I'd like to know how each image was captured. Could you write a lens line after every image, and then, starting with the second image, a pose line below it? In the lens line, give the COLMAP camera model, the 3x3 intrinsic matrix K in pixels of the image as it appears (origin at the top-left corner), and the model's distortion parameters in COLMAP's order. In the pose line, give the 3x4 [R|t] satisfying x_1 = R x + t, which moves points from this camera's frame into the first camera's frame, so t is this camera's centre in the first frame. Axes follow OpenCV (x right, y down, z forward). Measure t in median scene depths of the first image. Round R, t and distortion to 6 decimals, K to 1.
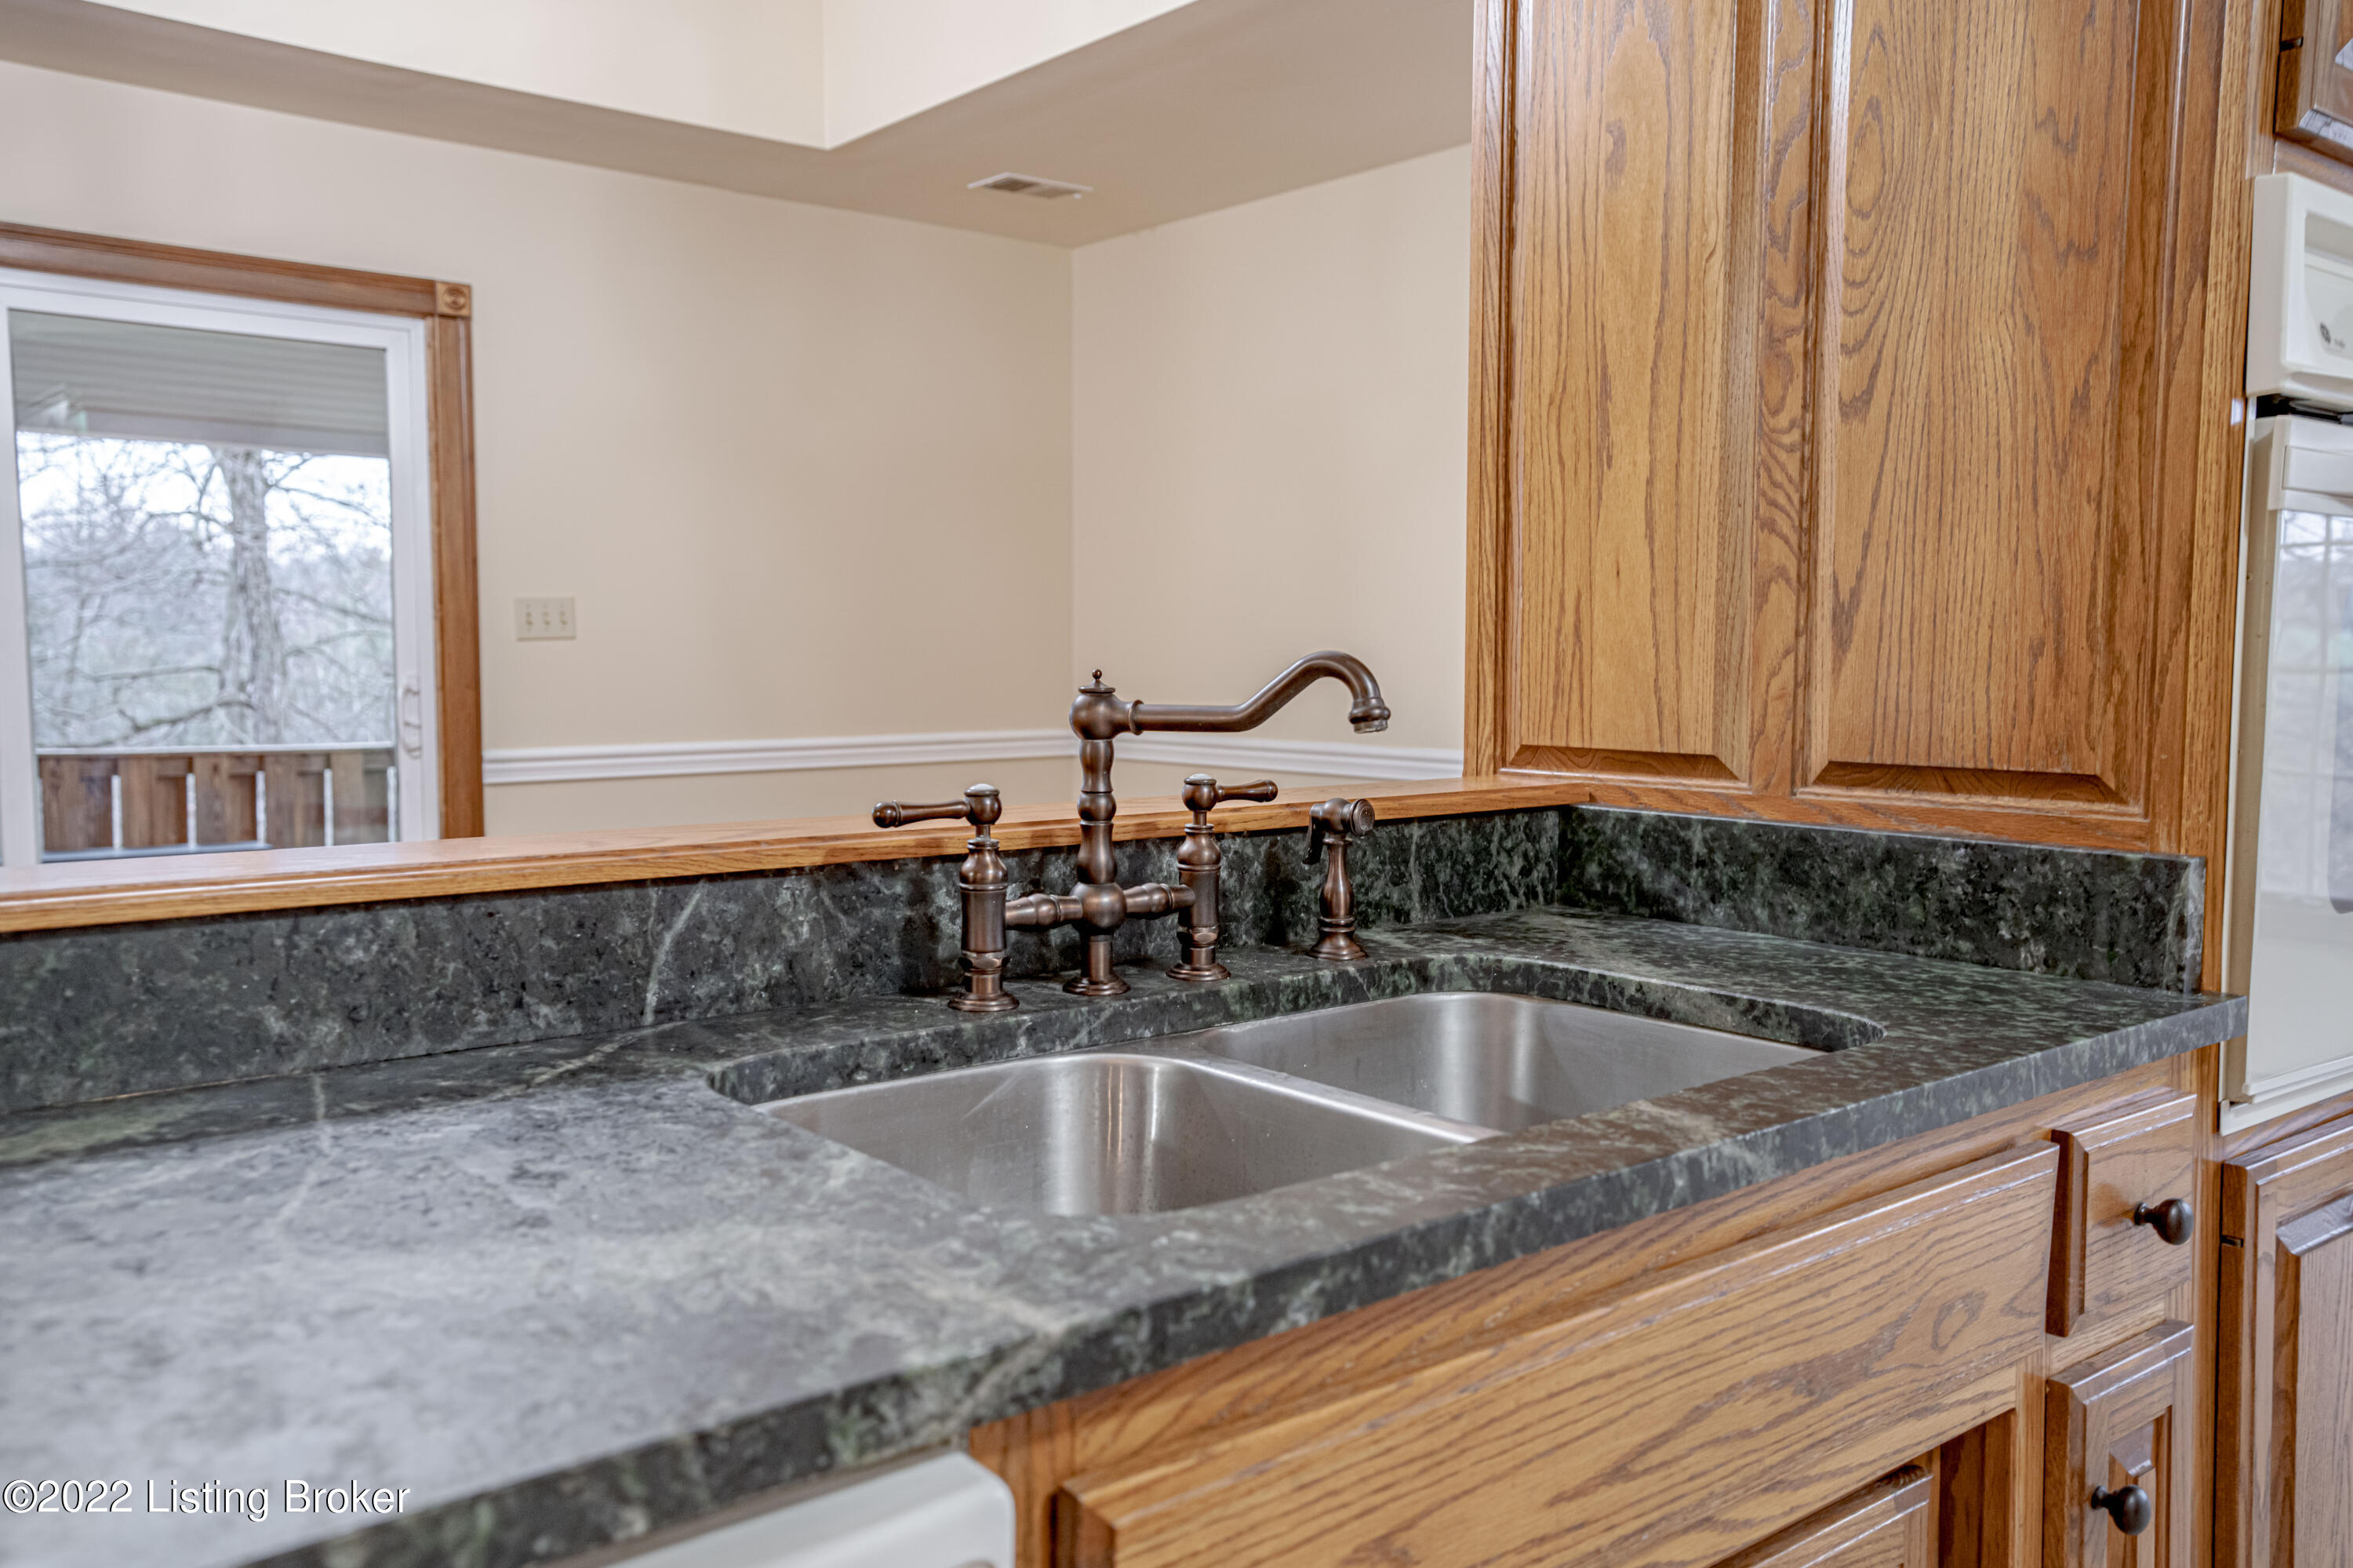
lens RADIAL K [[1880.1, 0, 1172.2], [0, 1880.1, 760.1], [0, 0, 1]] dist [-0.005644, 0.059825]
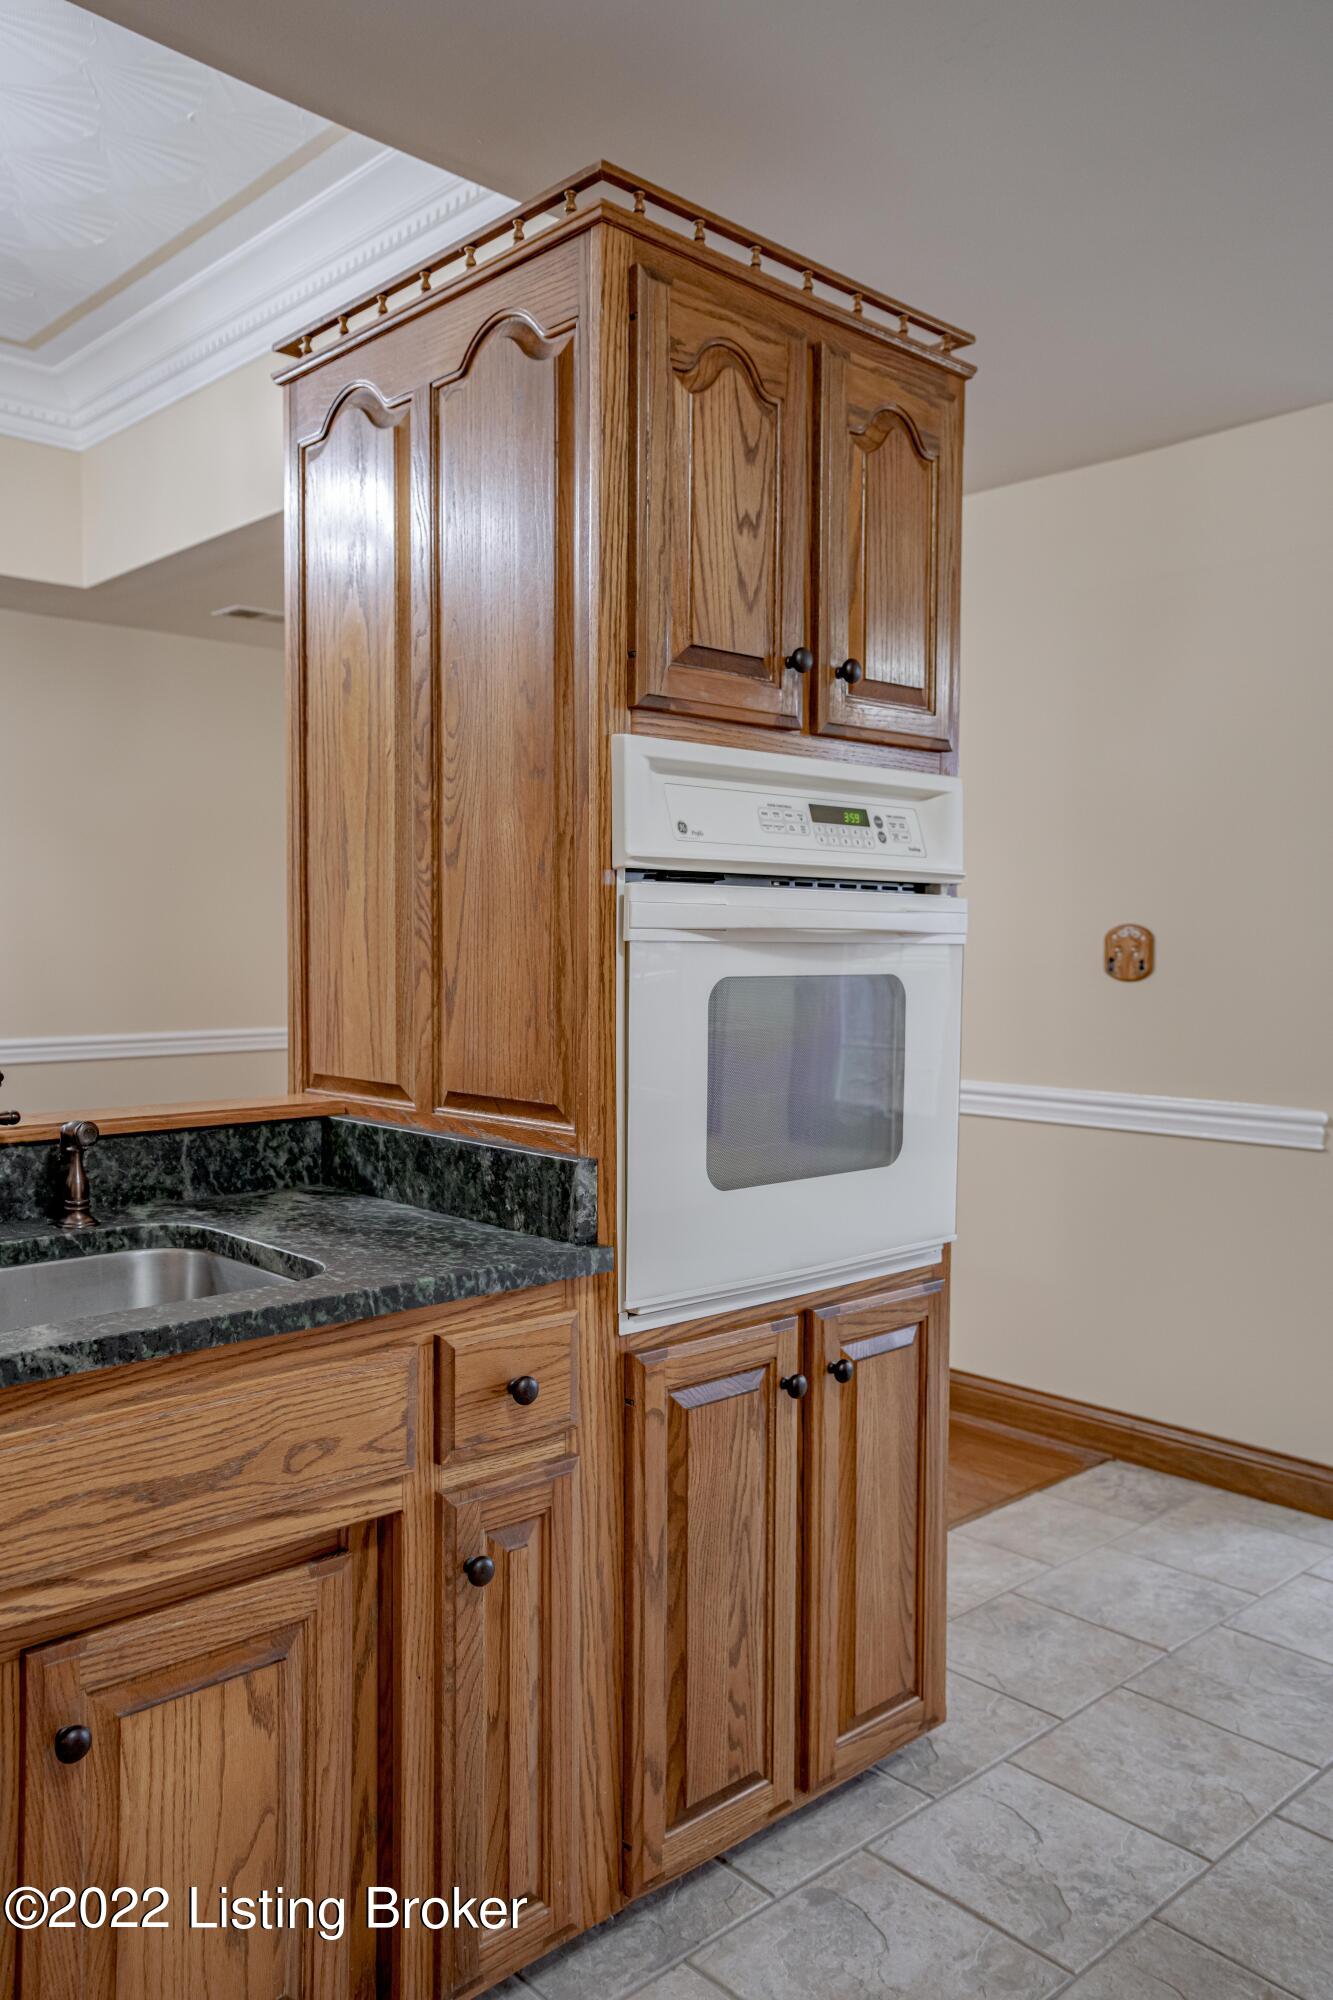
lens RADIAL K [[1522.8, 0, 670.0], [0, 1522.8, 1000.3], [0, 0, 1]] dist [-0.015111, 0.094241]
pose [[0.997346, 0.000033, 0.072806, 0.443678], [0.001559, 0.999761, -0.021812, -0.045665], [-0.072789, 0.021868, 0.997108, -0.237720]]
